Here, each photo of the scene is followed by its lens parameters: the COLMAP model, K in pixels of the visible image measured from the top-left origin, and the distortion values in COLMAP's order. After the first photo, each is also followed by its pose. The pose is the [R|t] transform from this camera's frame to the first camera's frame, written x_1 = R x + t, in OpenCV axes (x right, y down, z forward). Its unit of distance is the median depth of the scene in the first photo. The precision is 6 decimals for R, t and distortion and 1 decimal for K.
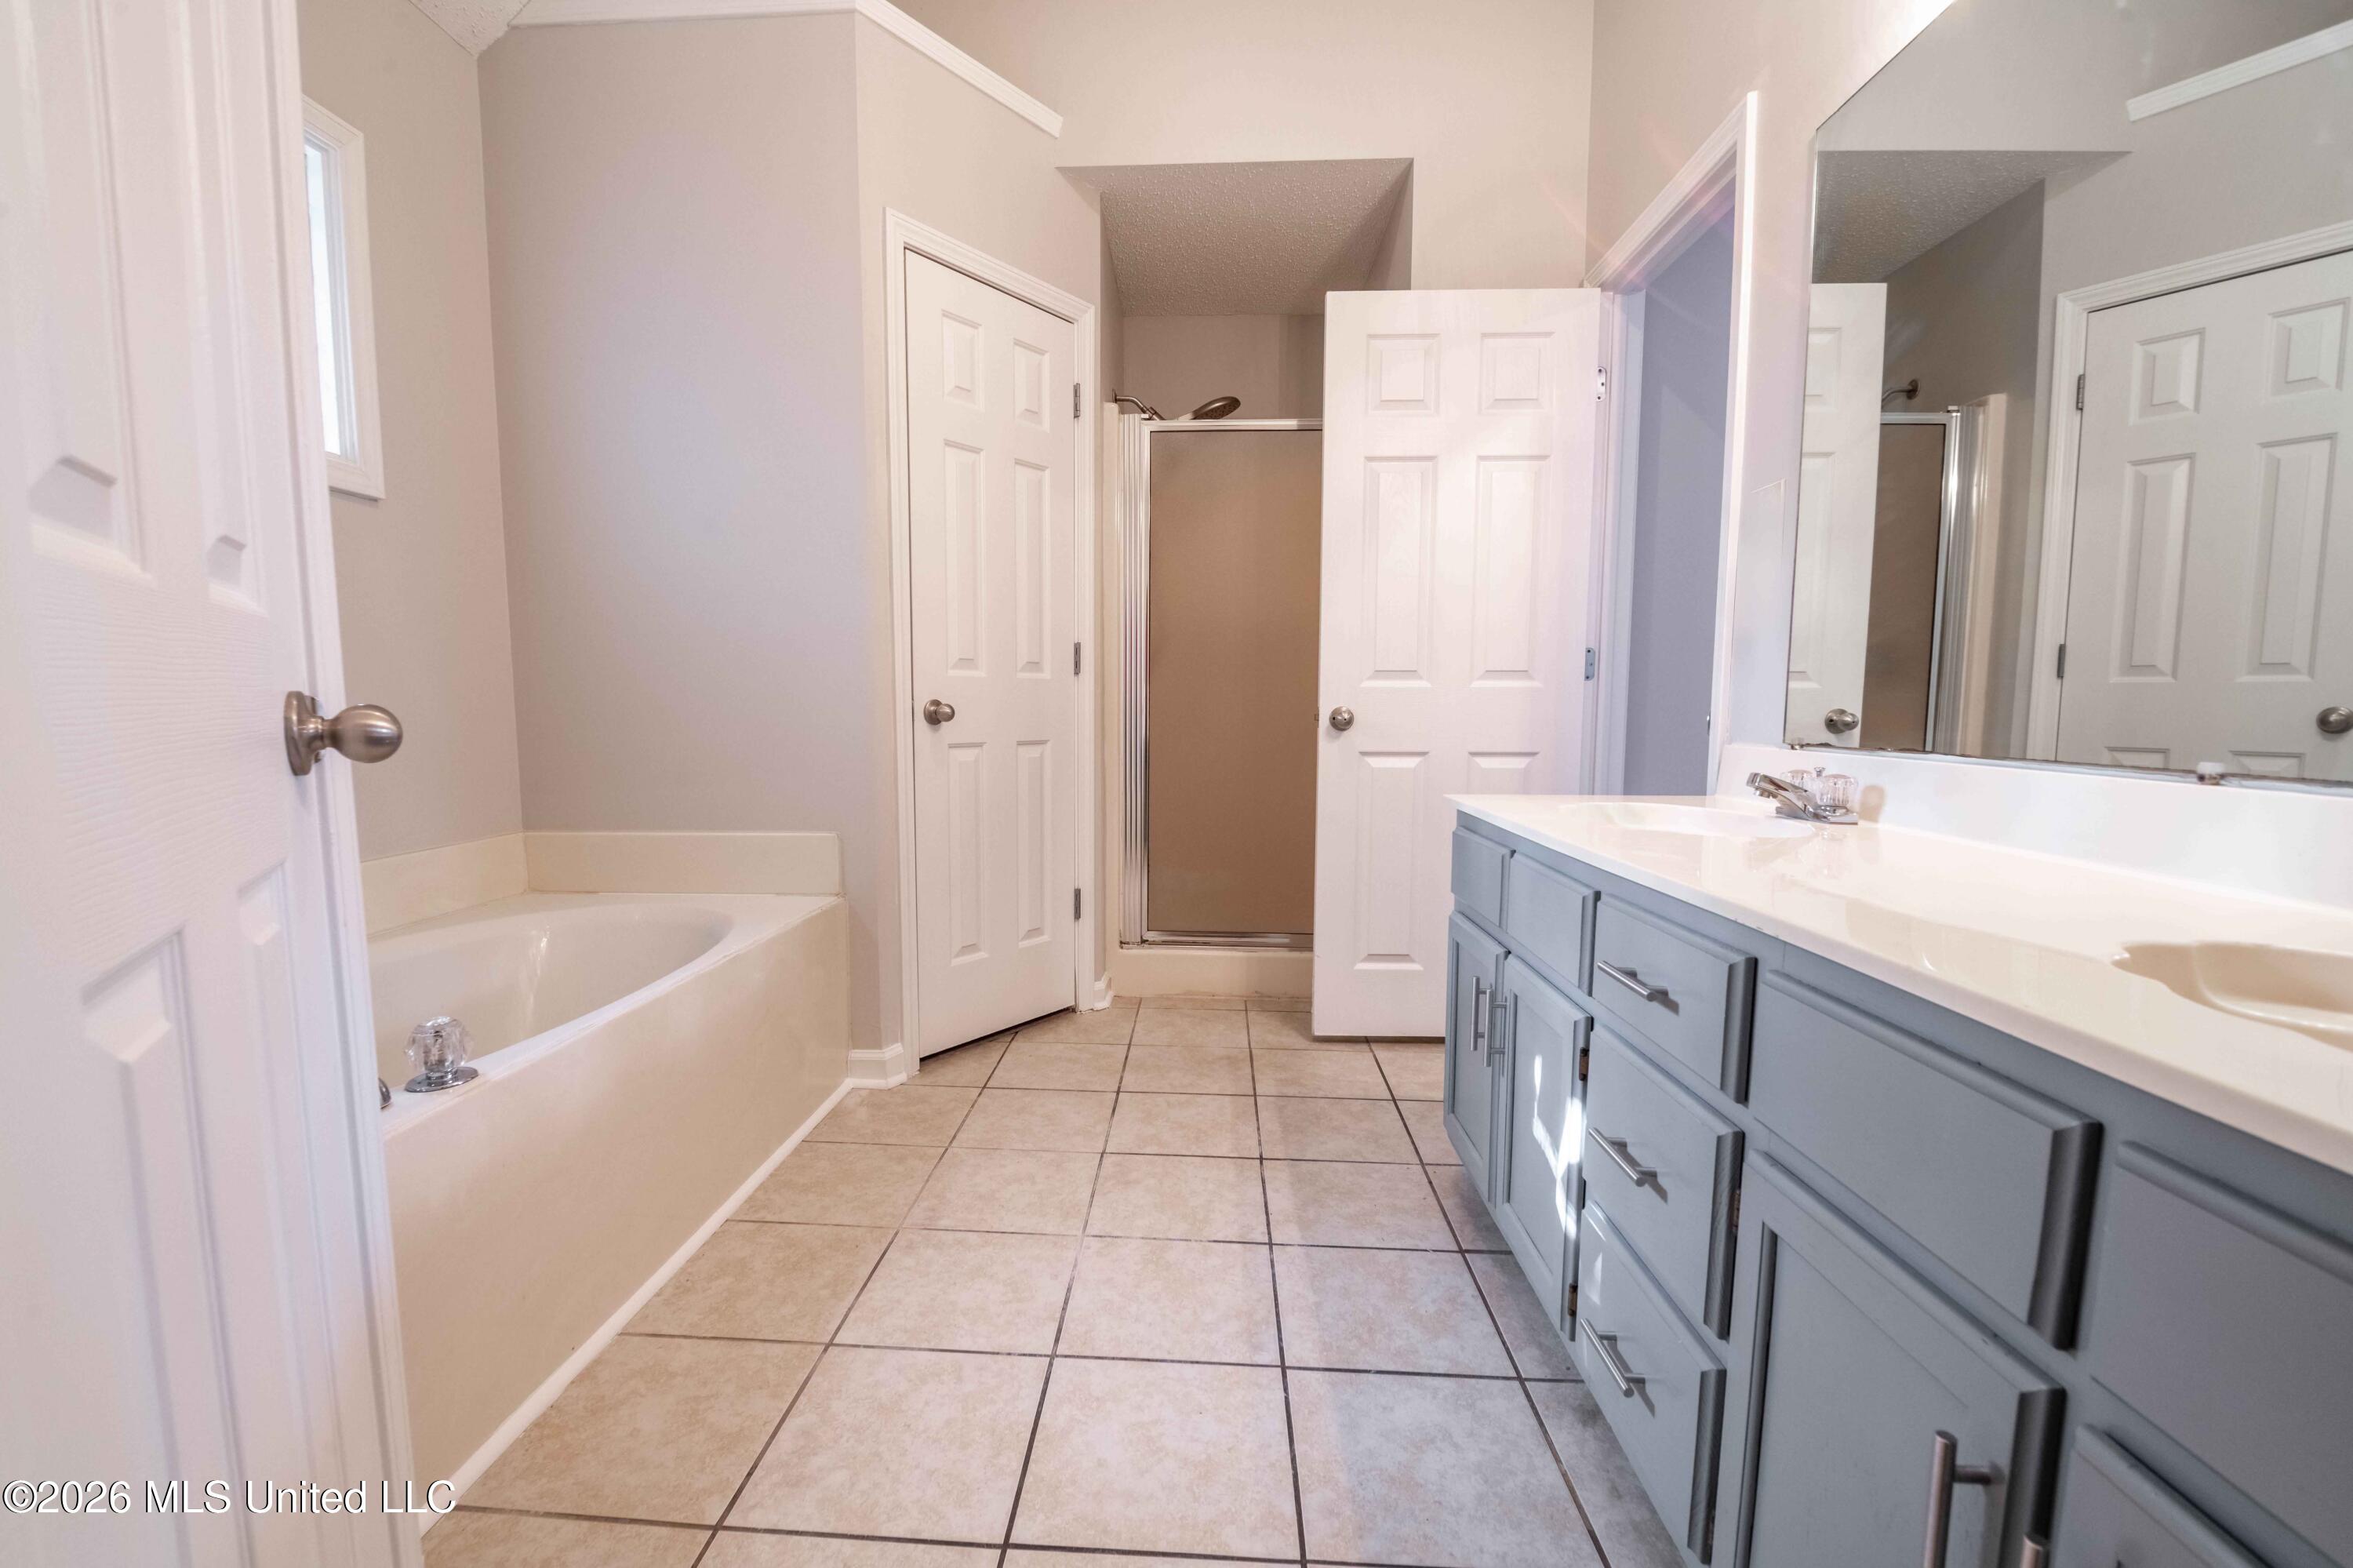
lens RADIAL K [[985.9, 0, 1153.5], [0, 985.9, 792.8], [0, 0, 1]] dist [0.003732, -0.012438]
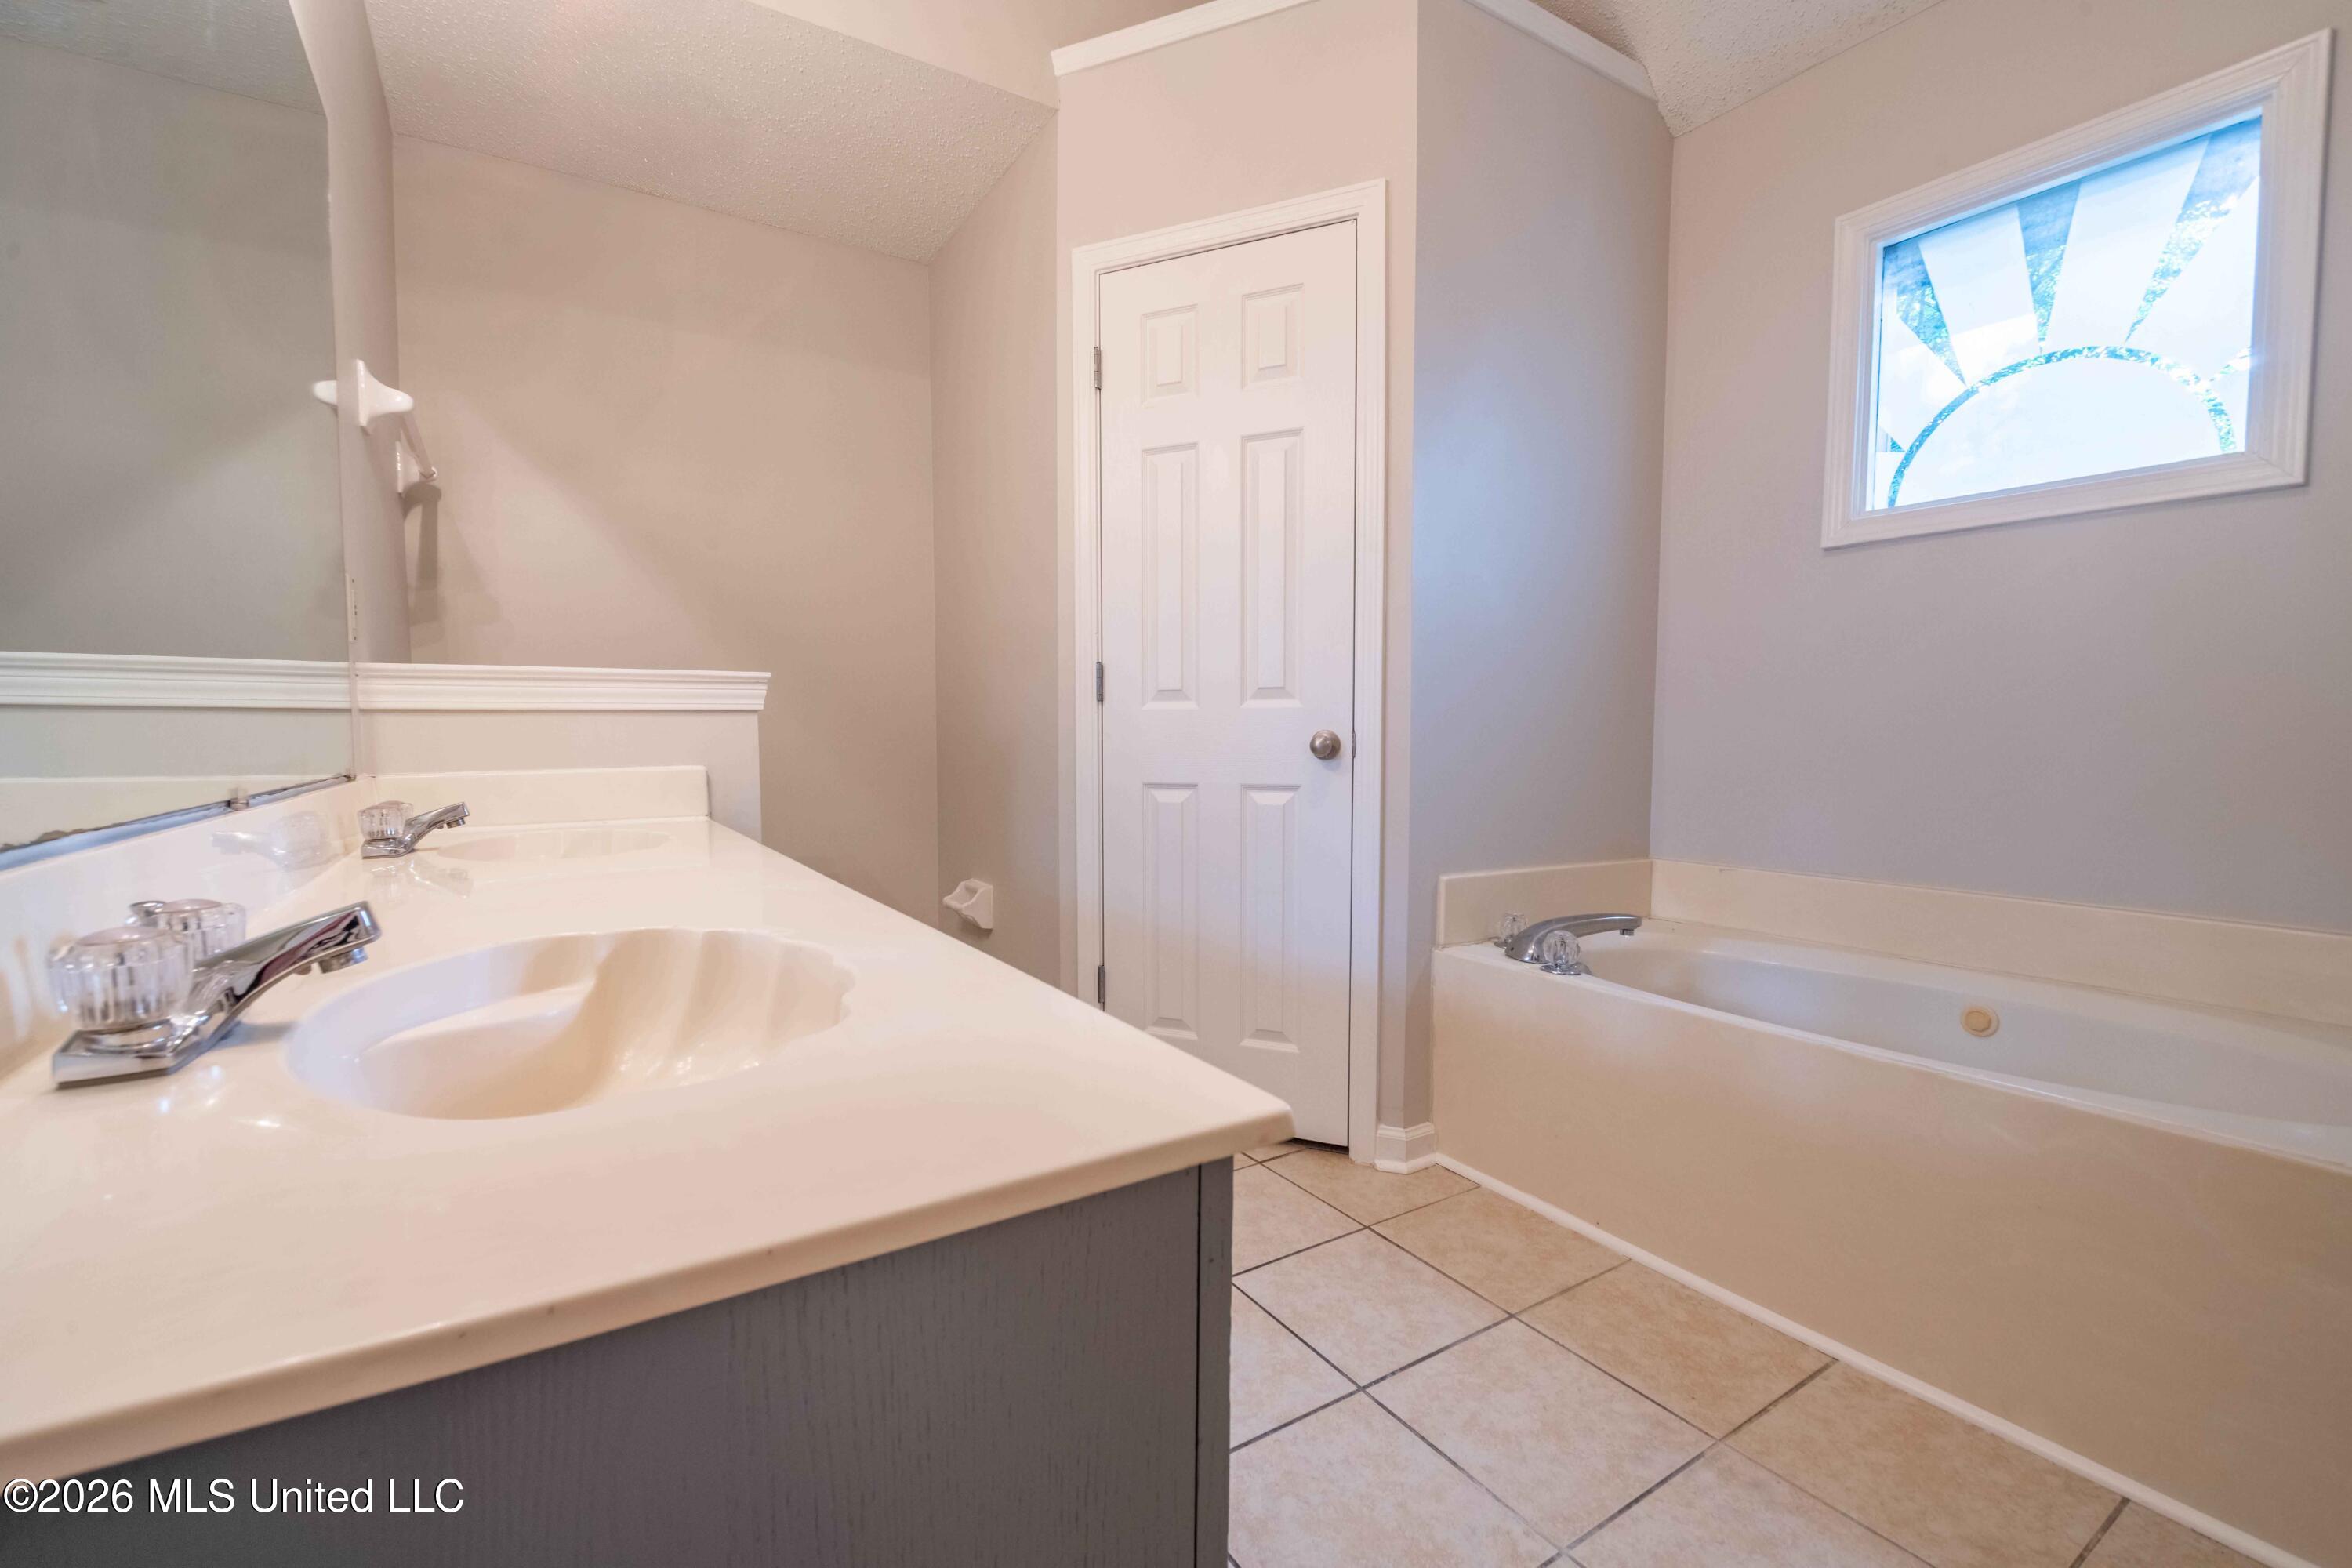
lens RADIAL K [[985.4, 0, 1153.0], [0, 985.4, 792.8], [0, 0, 1]] dist [0.003732, -0.012438]
pose [[-0.812390, 0.036686, -0.581960, 0.589671], [-0.054283, 0.988927, 0.138118, -0.145747], [0.580583, 0.143796, -0.801403, 1.482901]]
